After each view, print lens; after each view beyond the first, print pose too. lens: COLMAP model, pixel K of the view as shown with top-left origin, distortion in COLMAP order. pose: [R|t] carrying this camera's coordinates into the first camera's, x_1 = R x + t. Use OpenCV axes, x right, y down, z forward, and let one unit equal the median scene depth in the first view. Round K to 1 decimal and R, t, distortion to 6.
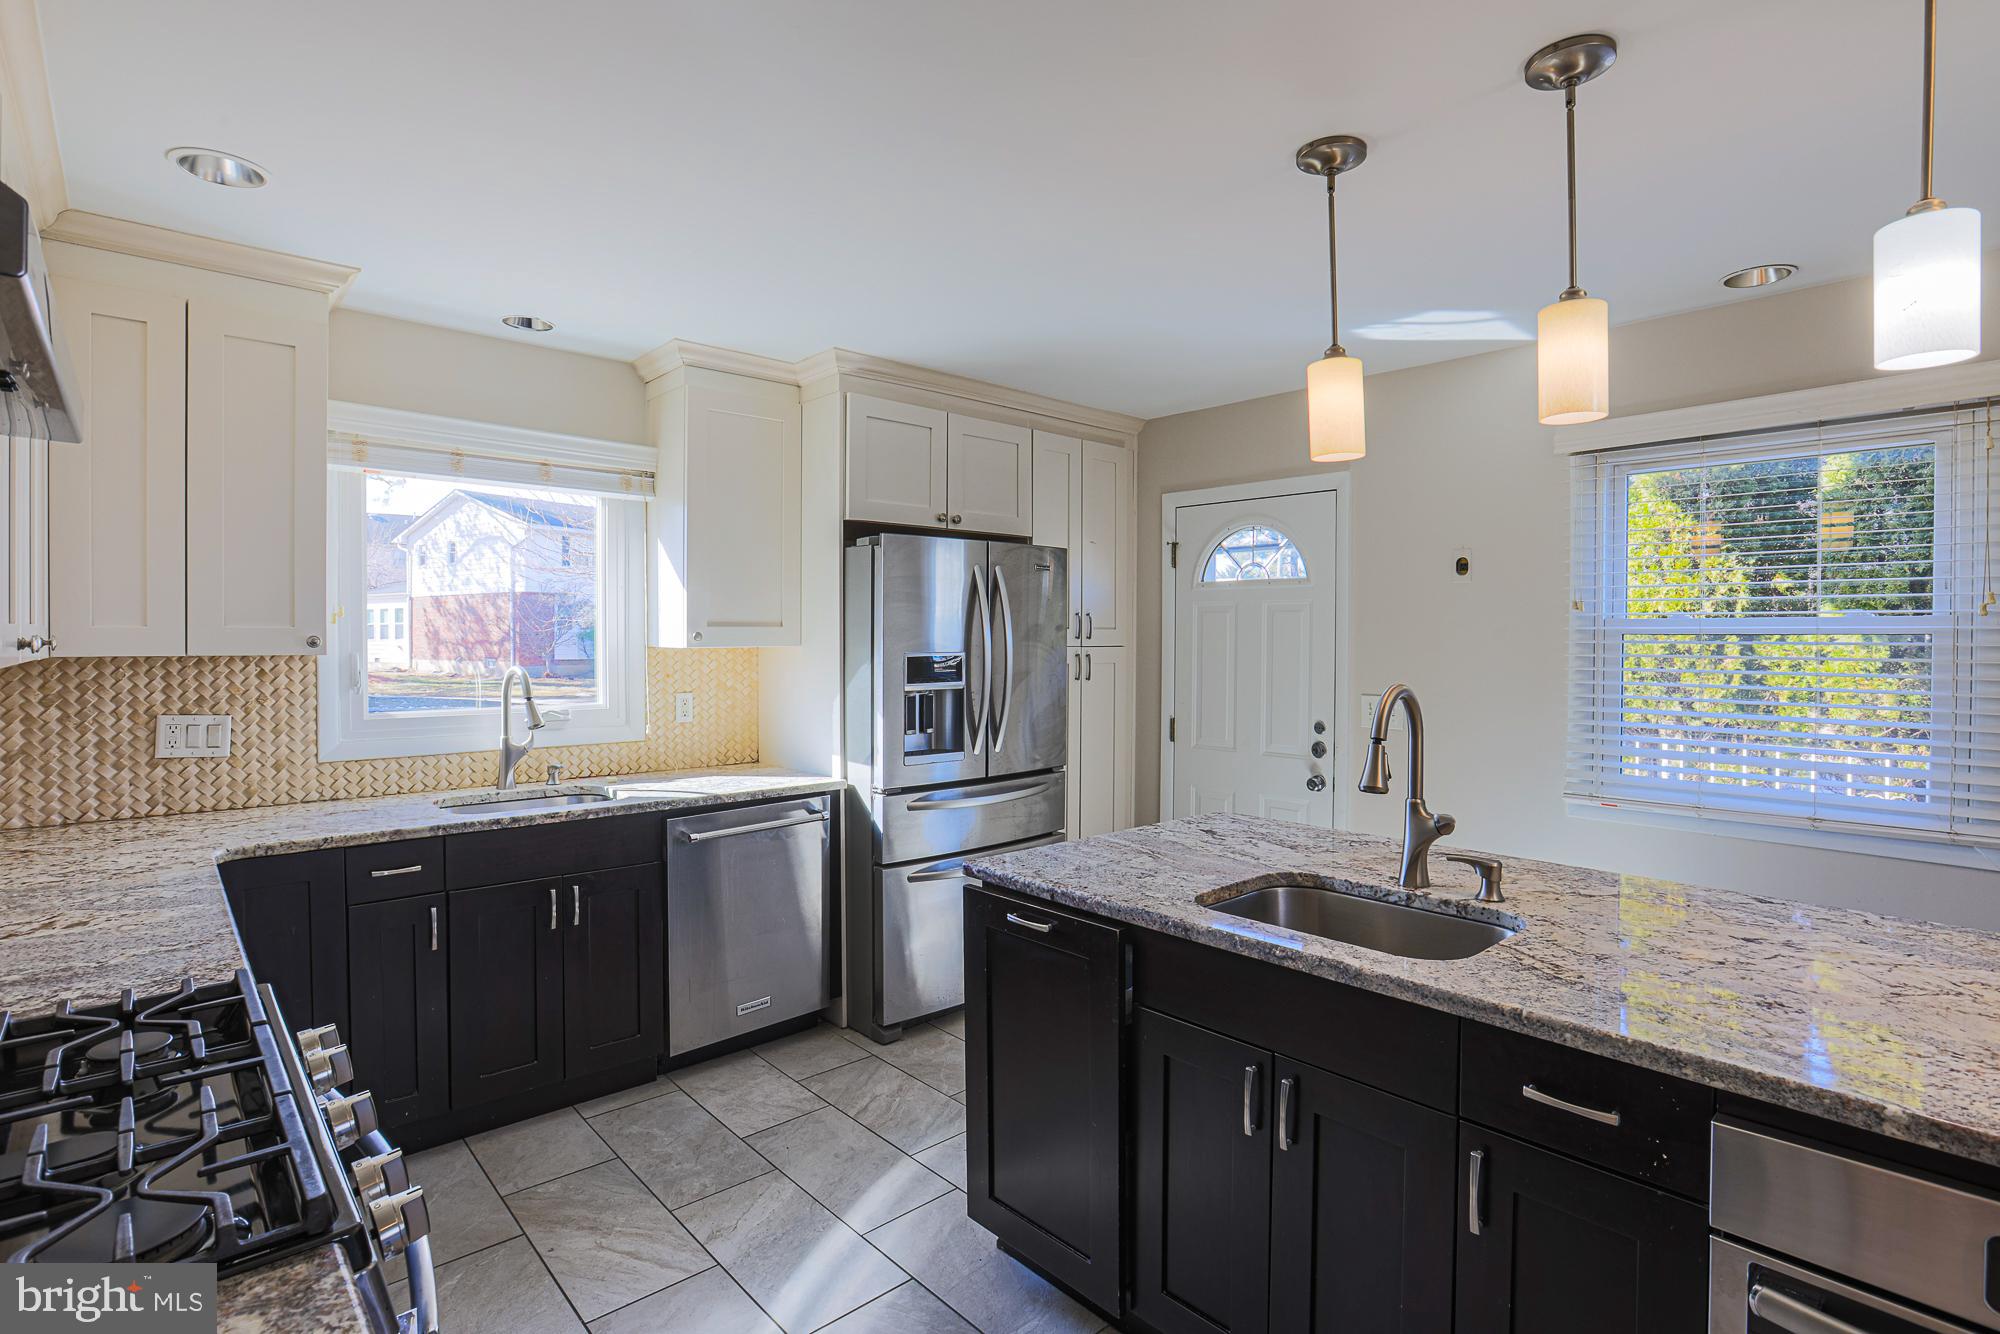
lens RADIAL K [[983.4, 0, 1047.9], [0, 983.4, 660.7], [0, 0, 1]] dist [-0.033144, 0.013661]
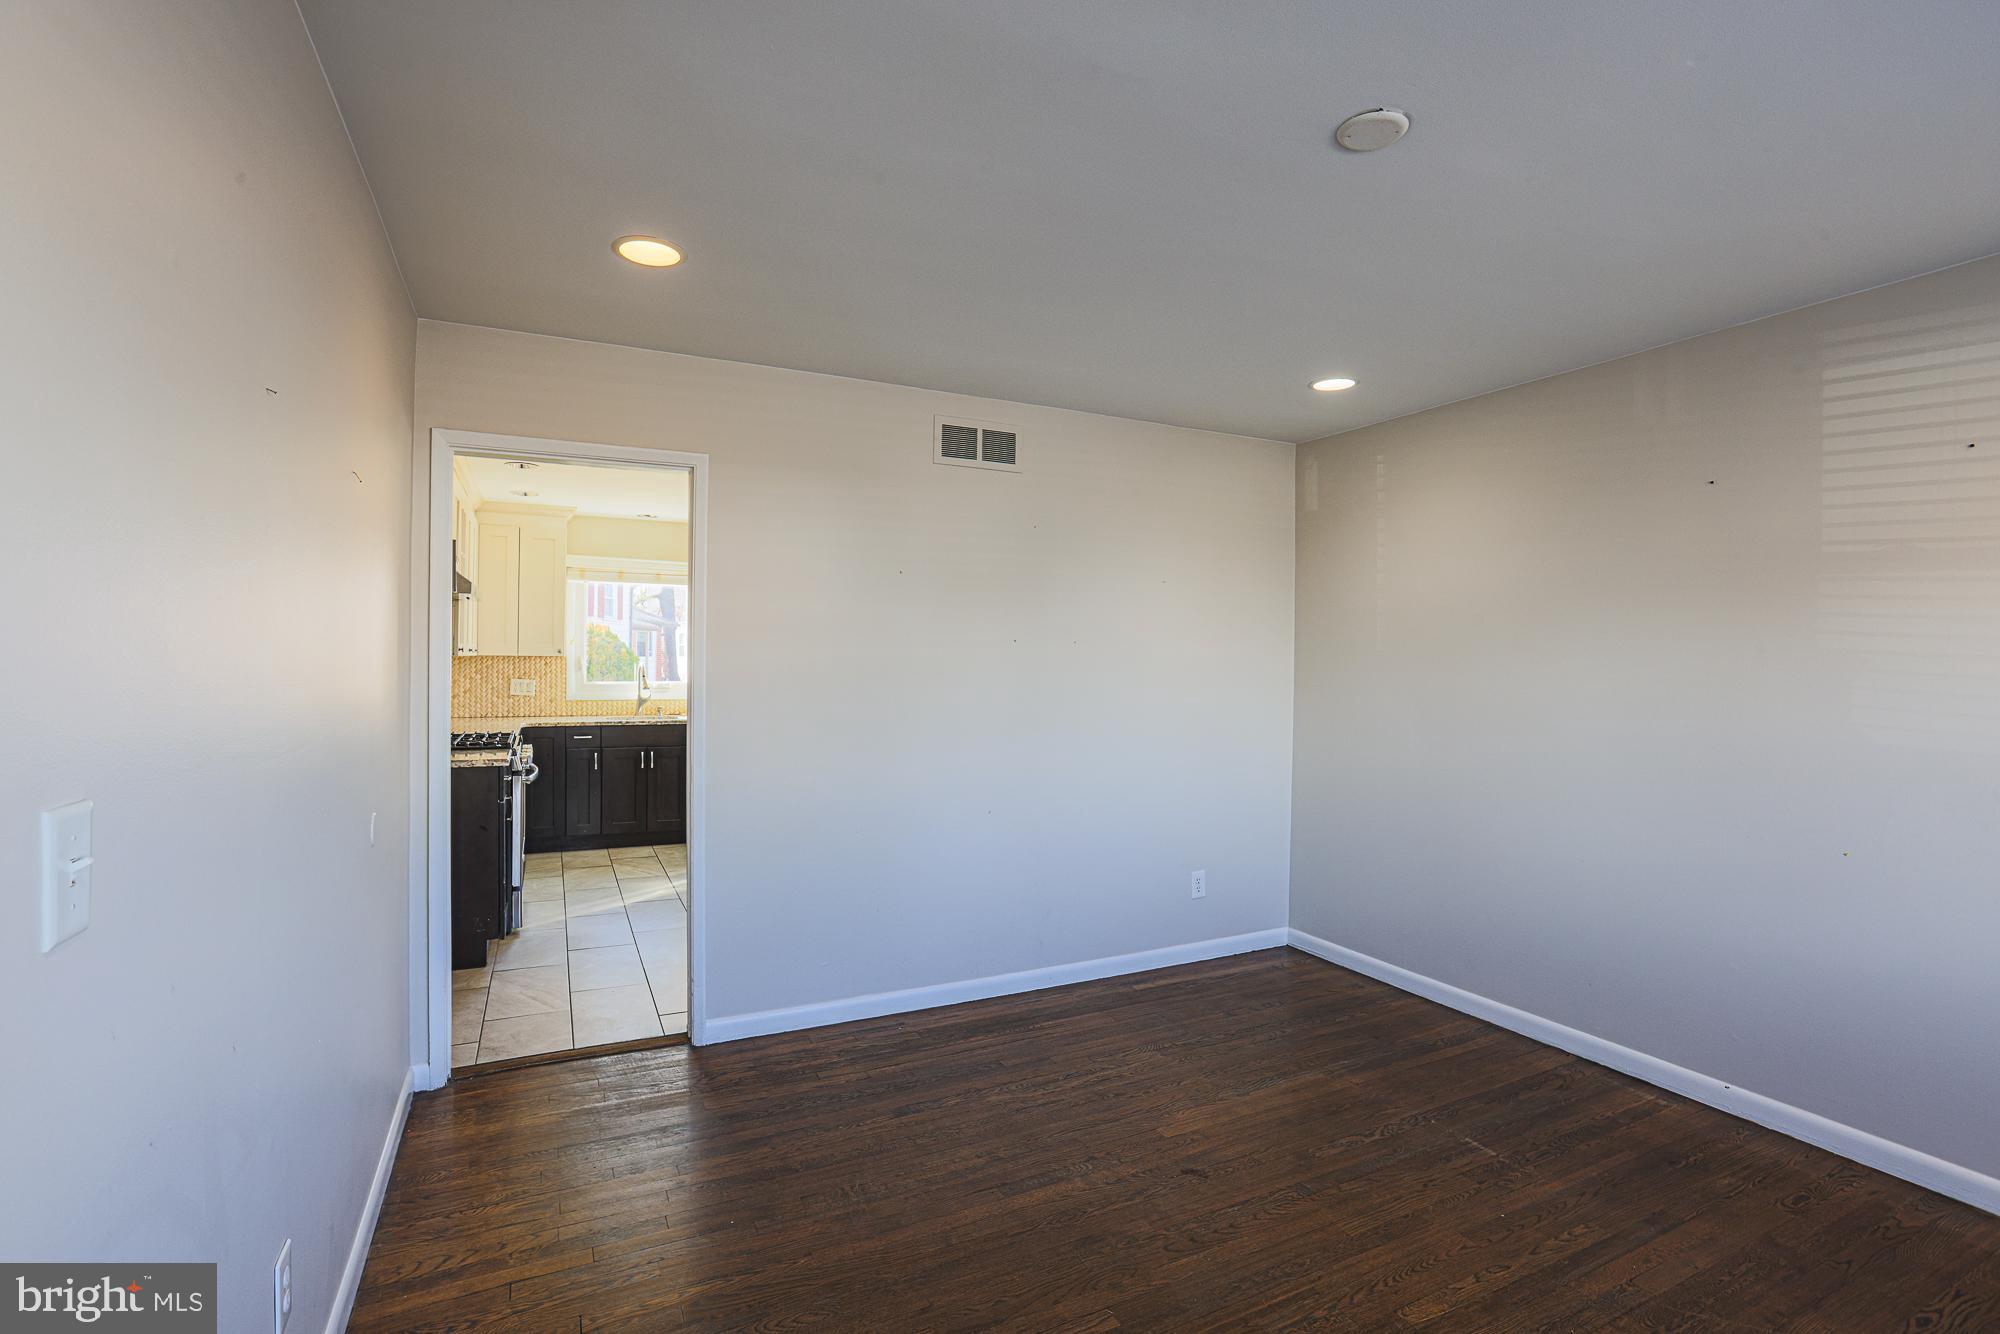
lens RADIAL K [[932.1, 0, 1052.2], [0, 932.1, 675.6], [0, 0, 1]] dist [-0.037790, 0.012718]
pose [[0.963822, 0.015278, -0.266109, 1.100569], [-0.017275, 0.999837, -0.005165, 0.034664], [0.265987, 0.009575, 0.963929, -0.968736]]
